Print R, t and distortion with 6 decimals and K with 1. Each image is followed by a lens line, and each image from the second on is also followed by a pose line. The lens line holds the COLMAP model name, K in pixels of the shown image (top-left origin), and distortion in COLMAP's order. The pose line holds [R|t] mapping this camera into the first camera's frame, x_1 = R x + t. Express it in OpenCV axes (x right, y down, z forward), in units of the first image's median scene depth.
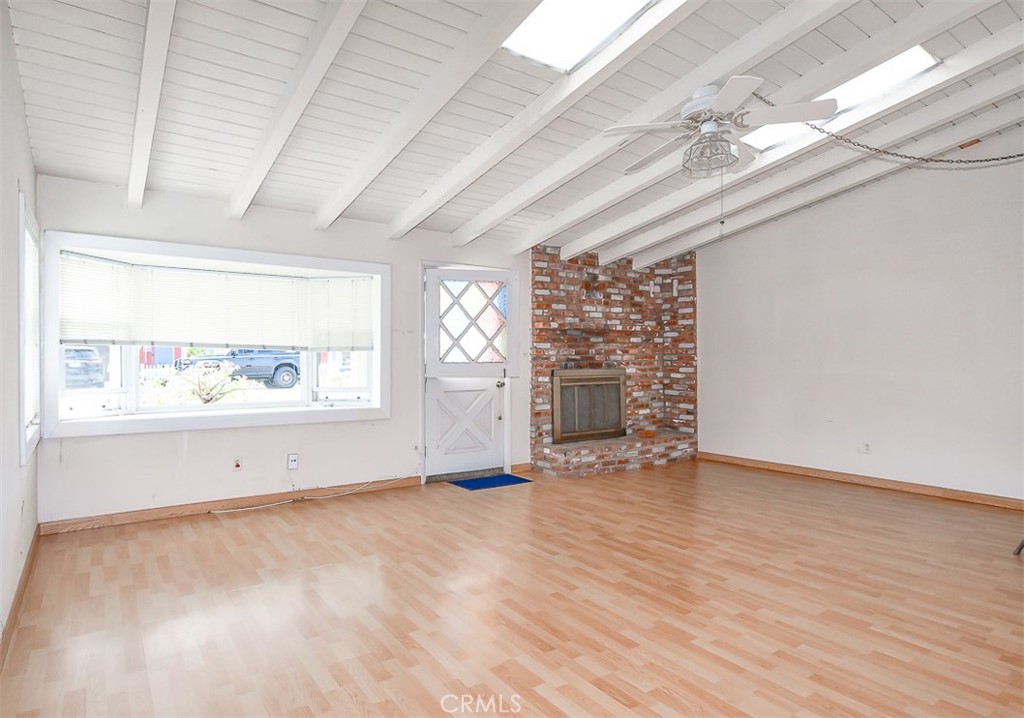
lens RADIAL K [[571.0, 0, 489.7], [0, 571.0, 356.3], [0, 0, 1]] dist [-0.026133, -0.000185]
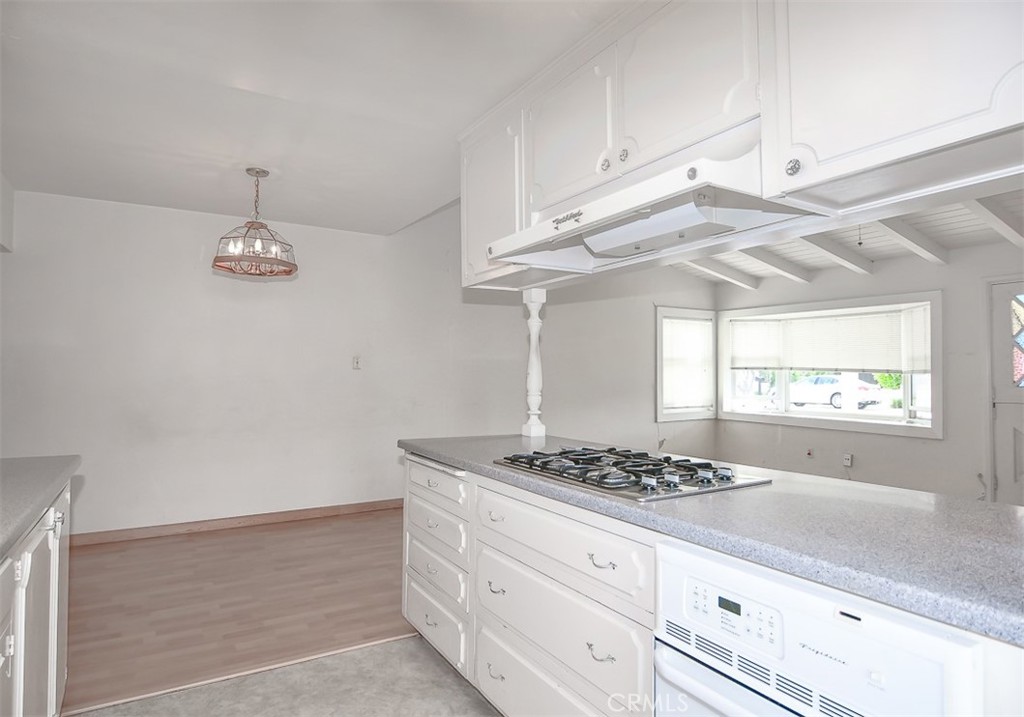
lens RADIAL K [[571.0, 0, 507.7], [0, 571.0, 357.4], [0, 0, 1]] dist [-0.026133, -0.000185]
pose [[-0.051860, -0.028327, -0.998253, 0.753506], [-0.010273, 0.999560, -0.027830, -0.001970], [0.998602, 0.008812, -0.052128, 0.230405]]
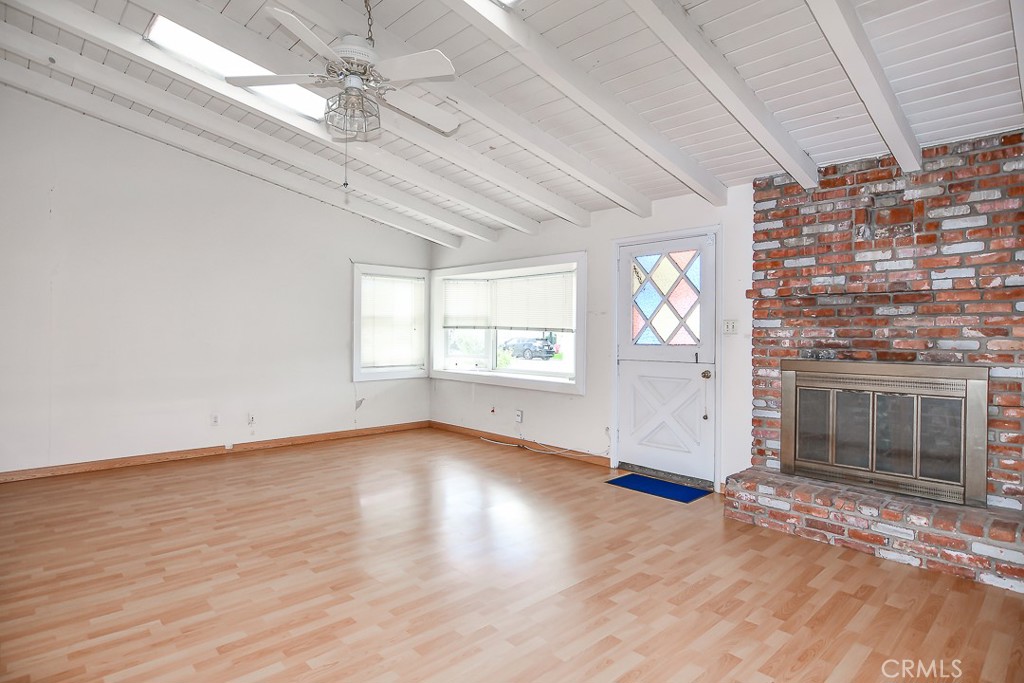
lens RADIAL K [[541.3, 0, 506.4], [0, 541.3, 338.3], [0, 0, 1]] dist [-0.021247, 0.000573]
pose [[0.161066, 0.005755, -0.986927, 0.685287], [-0.012021, 0.999920, 0.003869, 0.000193], [0.986870, 0.011240, 0.161123, 0.593391]]
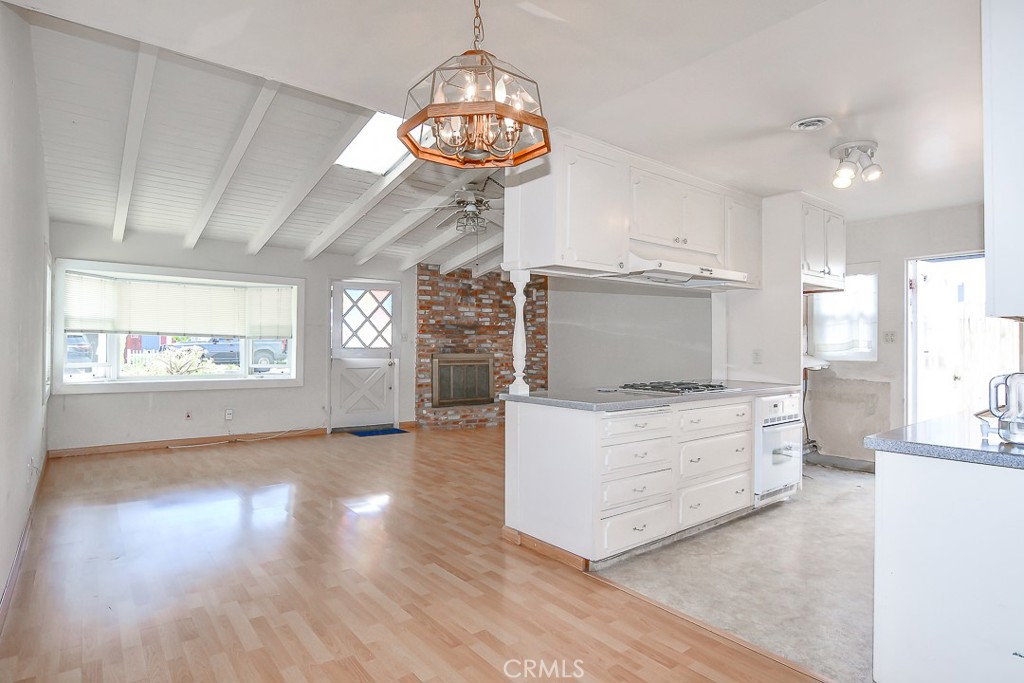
lens RADIAL K [[541.3, 0, 509.1], [0, 541.3, 339.0], [0, 0, 1]] dist [-0.021247, 0.000573]
pose [[0.997933, 0.008249, 0.063737, 0.214994], [-0.007482, 0.999897, -0.012263, 0.002564], [-0.063832, 0.011761, 0.997891, -0.323476]]
